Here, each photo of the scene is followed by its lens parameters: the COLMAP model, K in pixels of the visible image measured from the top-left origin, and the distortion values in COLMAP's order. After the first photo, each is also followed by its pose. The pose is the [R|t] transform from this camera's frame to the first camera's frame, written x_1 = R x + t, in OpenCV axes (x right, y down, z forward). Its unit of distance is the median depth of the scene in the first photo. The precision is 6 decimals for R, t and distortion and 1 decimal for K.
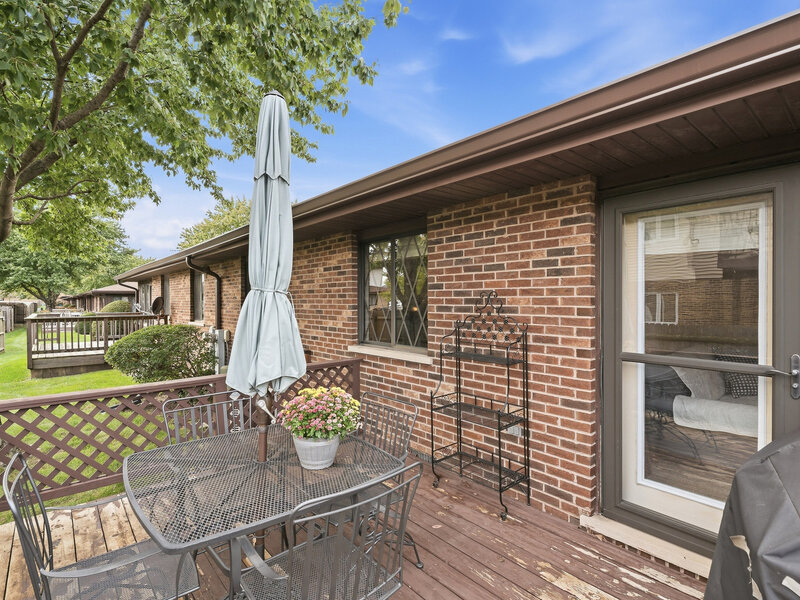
lens RADIAL K [[411.5, 0, 398.8], [0, 411.5, 300.9], [0, 0, 1]] dist [-0.002275, 0.001985]
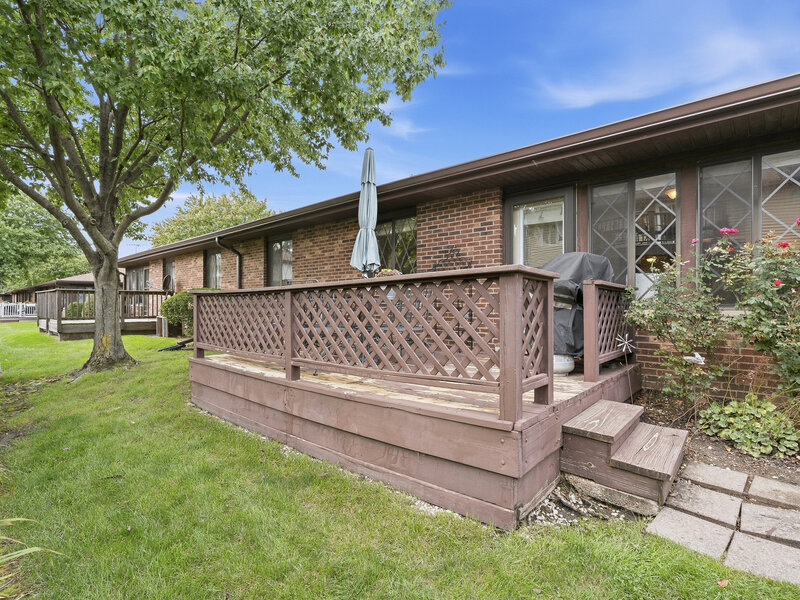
lens RADIAL K [[411.5, 0, 401.6], [0, 411.5, 301.6], [0, 0, 1]] dist [-0.002275, 0.001985]
pose [[0.991045, 0.004587, 0.133451, -0.281619], [-0.003231, 0.999941, -0.010378, 0.271276], [-0.133491, 0.009854, 0.991001, -0.909680]]
